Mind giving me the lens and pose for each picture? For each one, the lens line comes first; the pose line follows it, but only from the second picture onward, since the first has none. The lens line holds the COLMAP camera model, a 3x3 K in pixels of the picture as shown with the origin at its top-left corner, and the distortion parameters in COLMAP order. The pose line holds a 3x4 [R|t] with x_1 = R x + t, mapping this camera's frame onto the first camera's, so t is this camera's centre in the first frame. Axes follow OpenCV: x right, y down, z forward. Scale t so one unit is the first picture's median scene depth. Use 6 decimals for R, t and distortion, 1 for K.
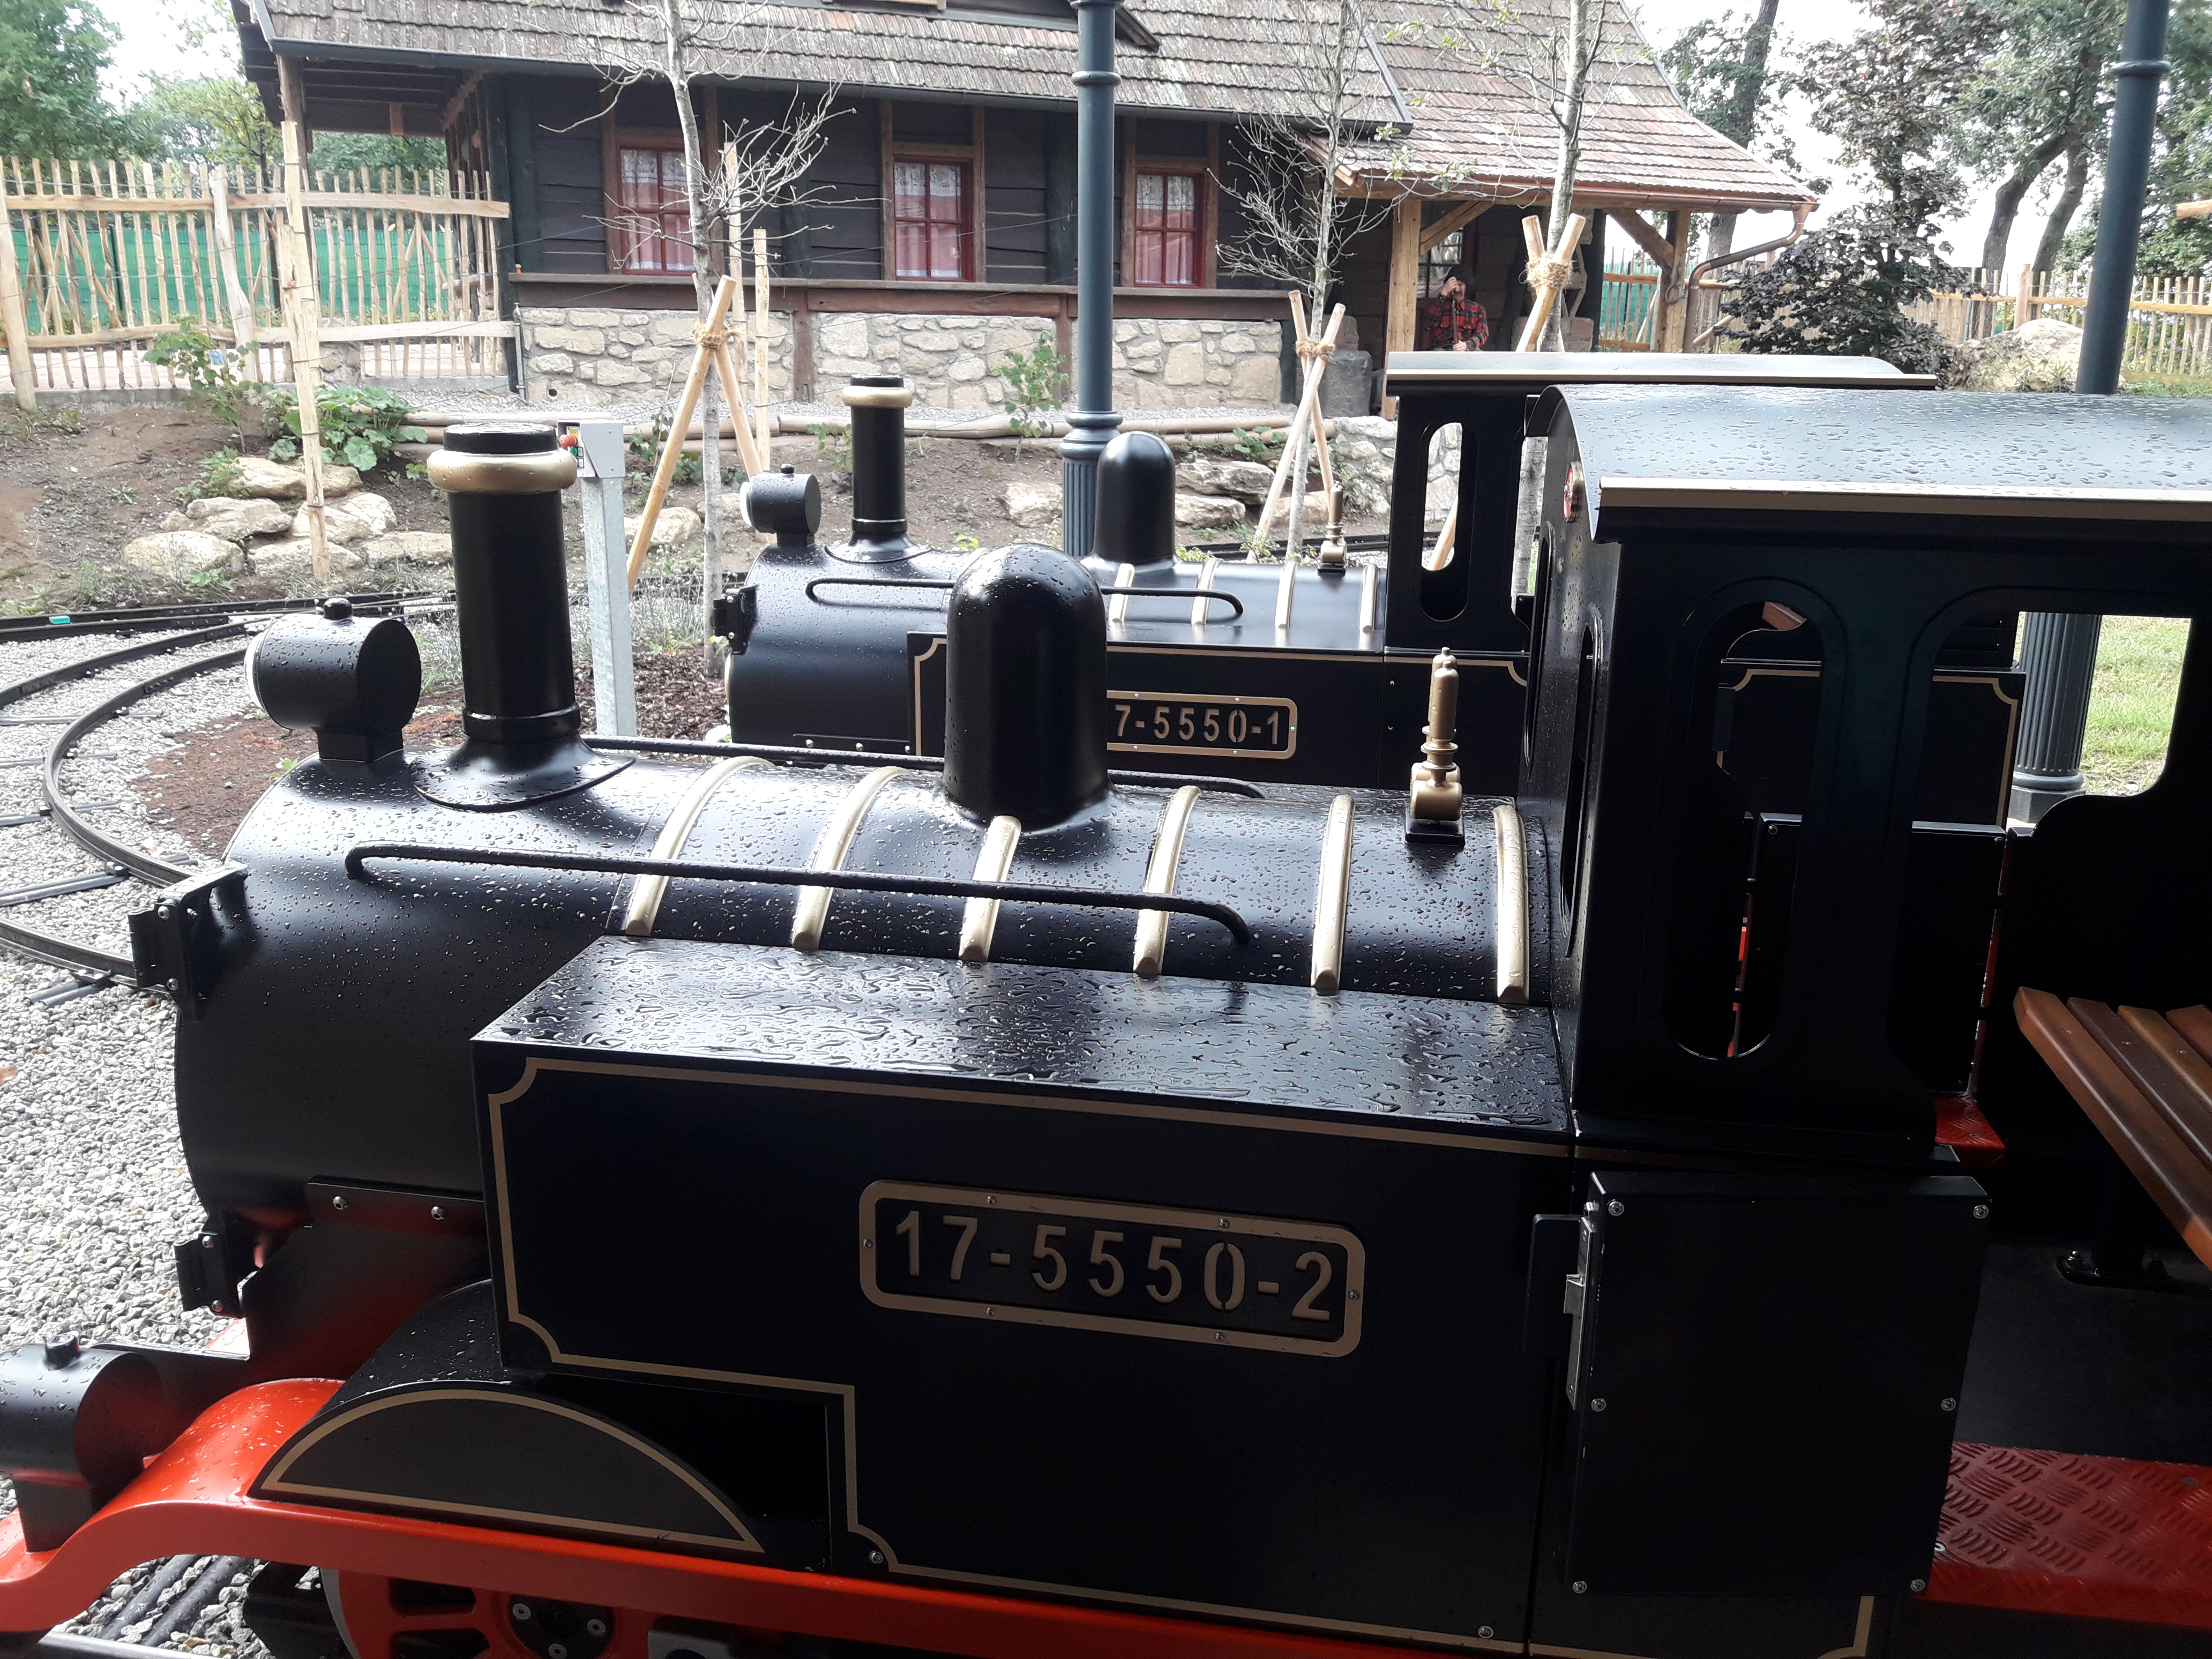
lens RADIAL K [[1818.1, 0, 1106.0], [0, 1818.1, 829.5], [0, 0, 1]] dist [-0.011403, 0.000034]
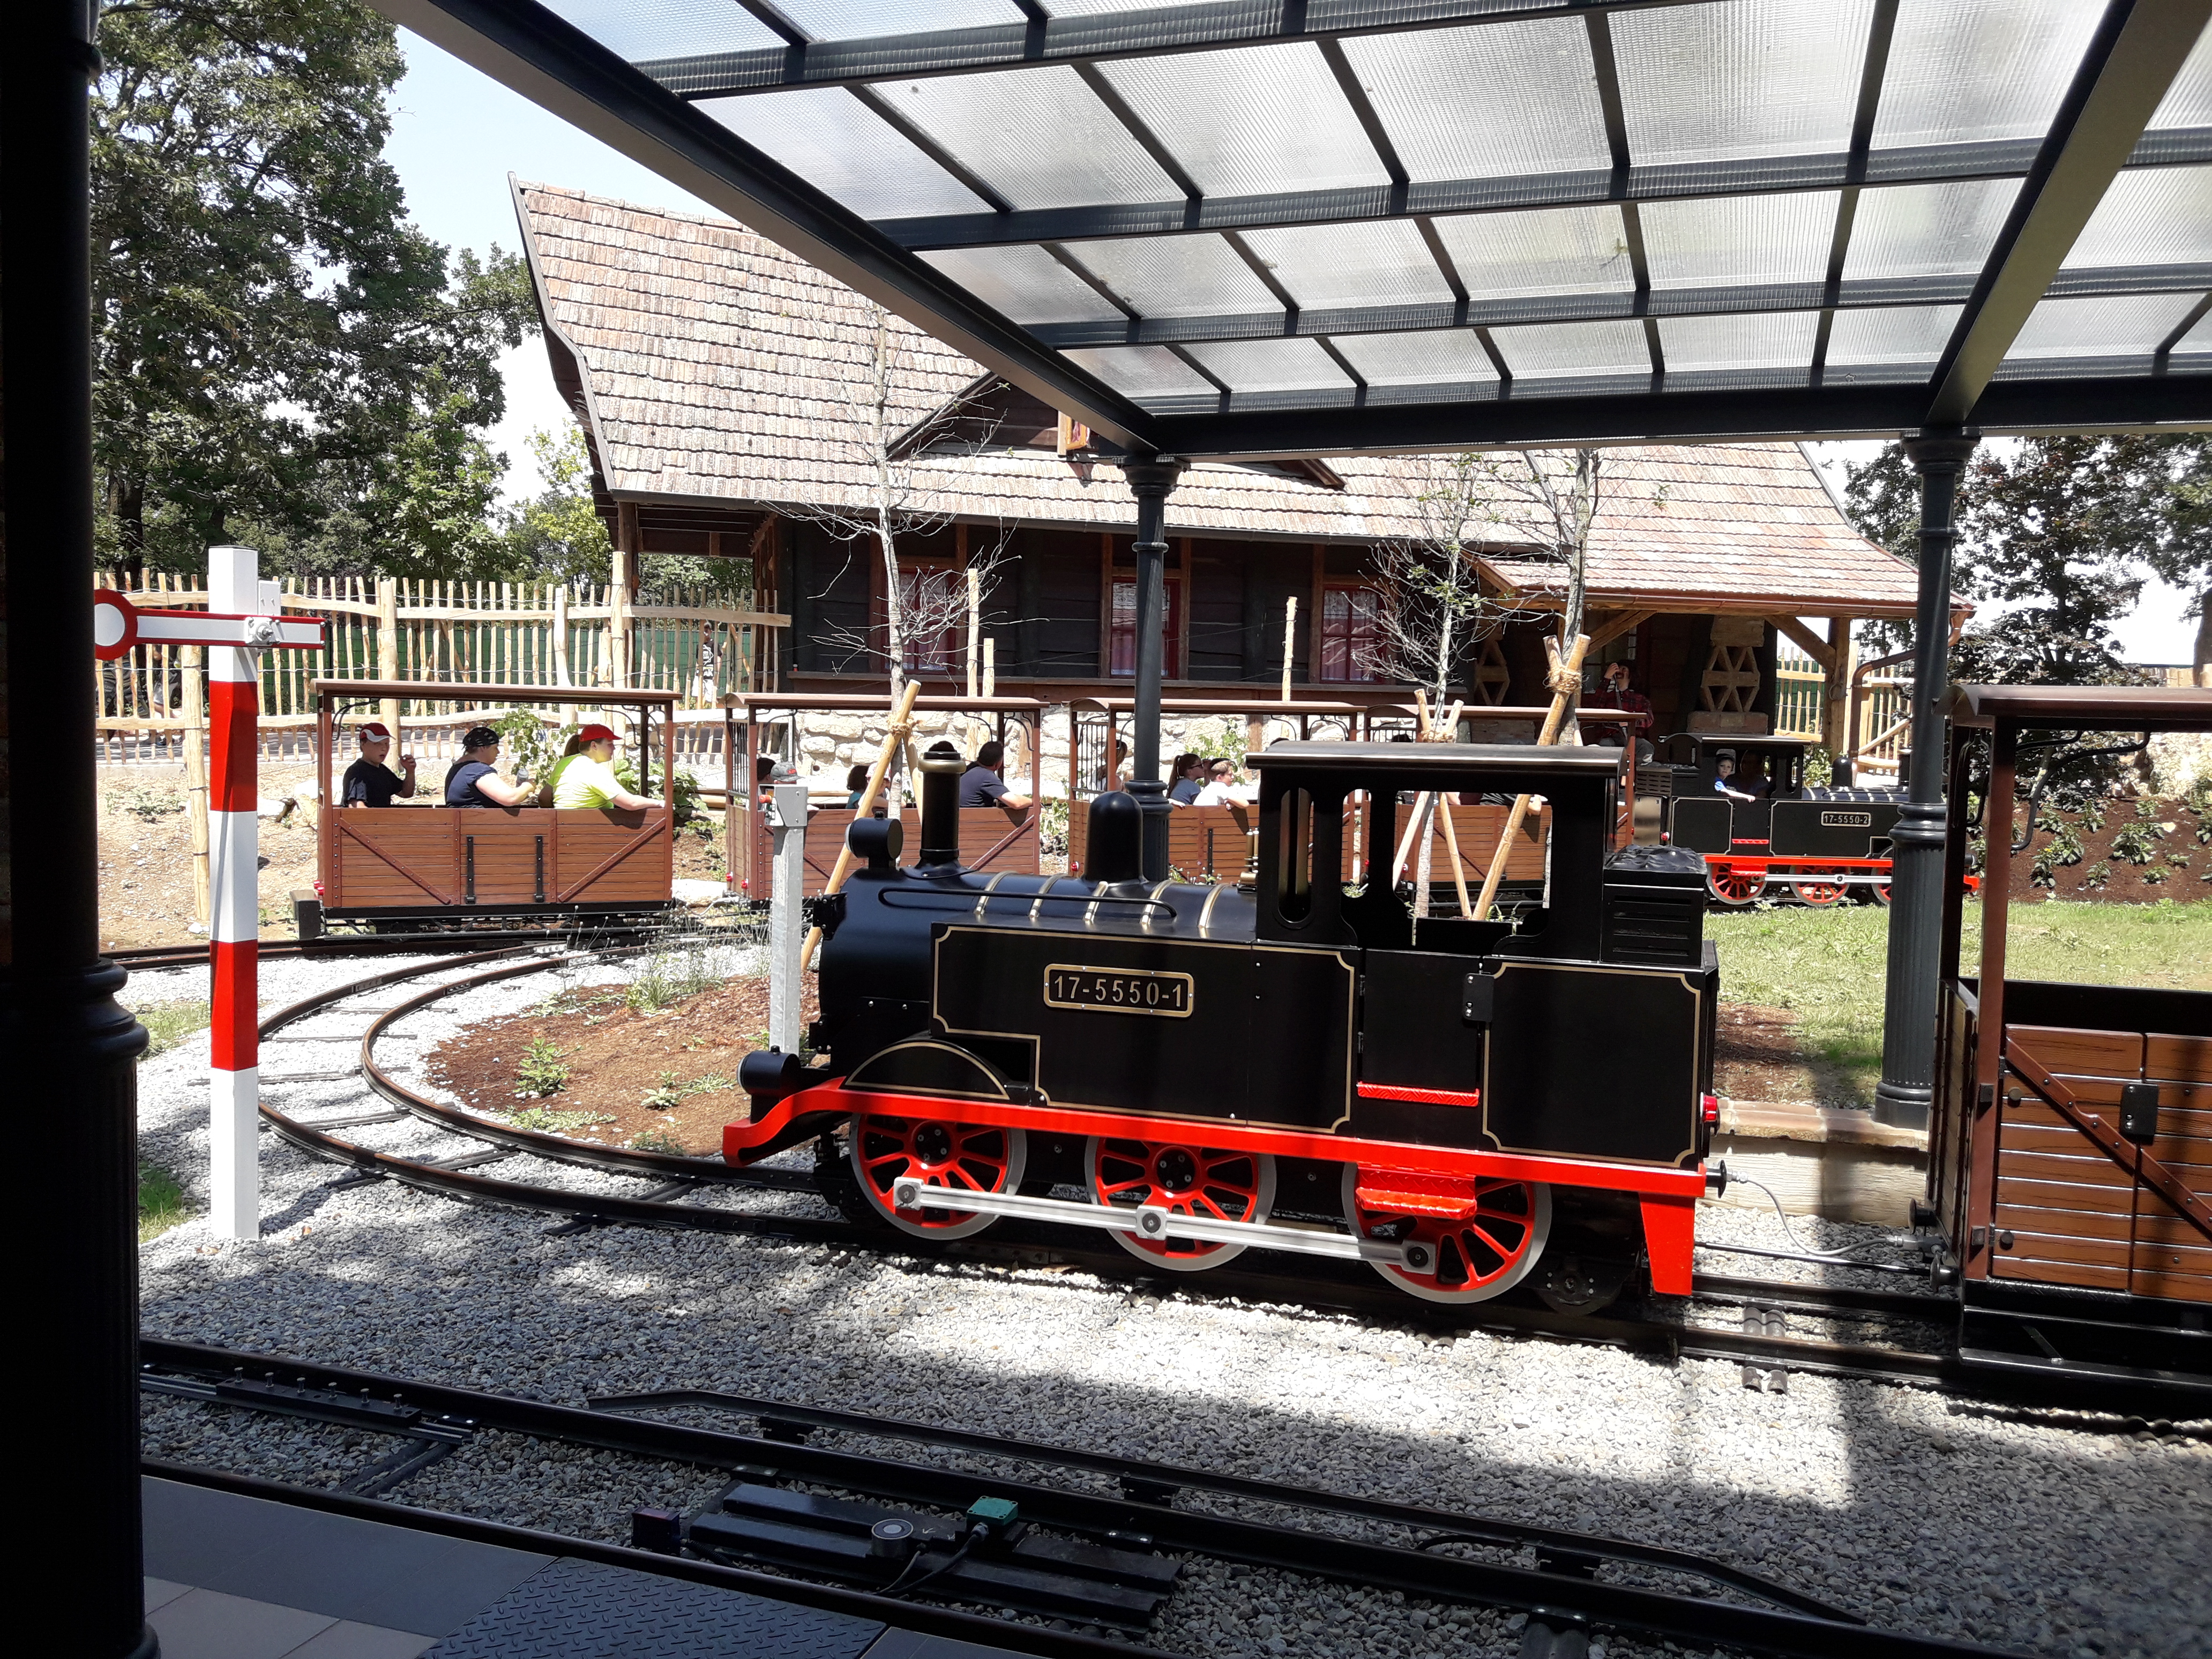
lens RADIAL K [[1823.2, 0, 1145.0], [0, 1823.2, 829.7], [0, 0, 1]] dist [0.114767, -0.316533]
pose [[0.990063, 0.015274, -0.139792, 0.079167], [-0.043838, 0.978070, -0.203611, 0.032664], [0.133616, 0.207716, 0.969020, -0.123094]]
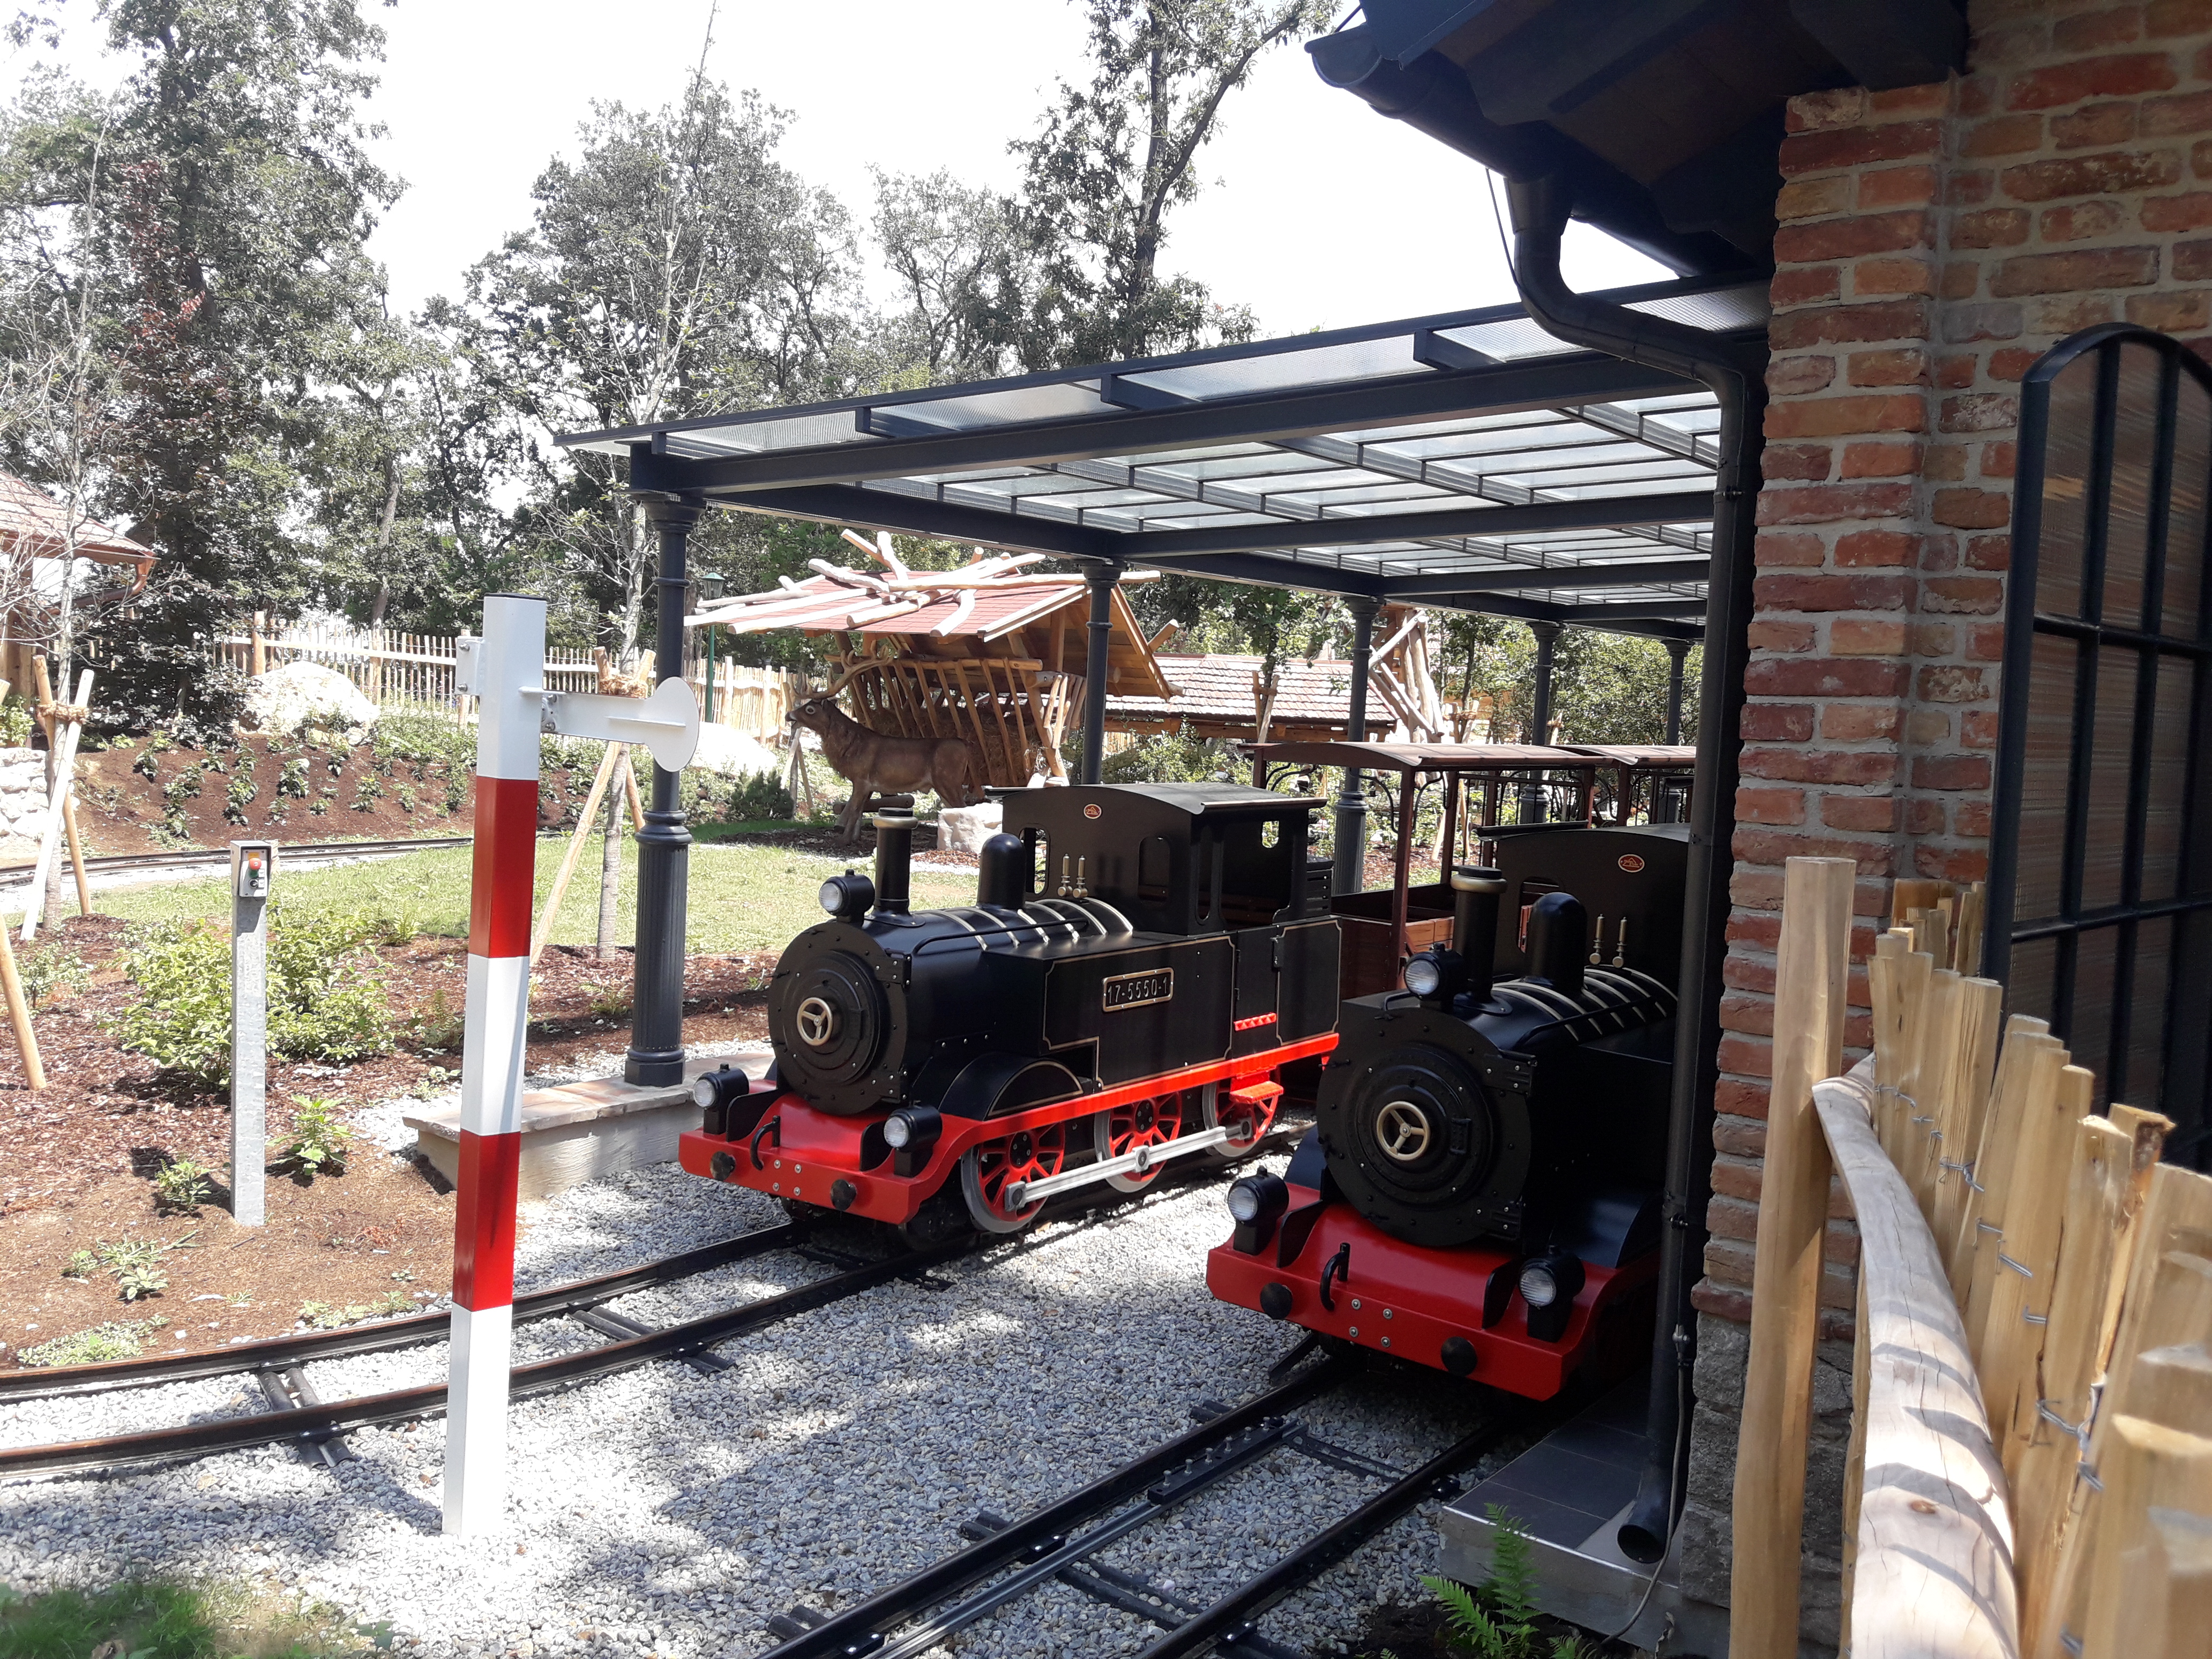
lens RADIAL K [[1818.1, 0, 1106.0], [0, 1818.1, 829.5], [0, 0, 1]] dist [-0.011403, 0.000034]
pose [[0.449367, -0.063091, 0.891116, -0.517081], [0.201081, 0.979049, -0.032083, -0.054483], [-0.870423, 0.193603, 0.452639, 0.060484]]
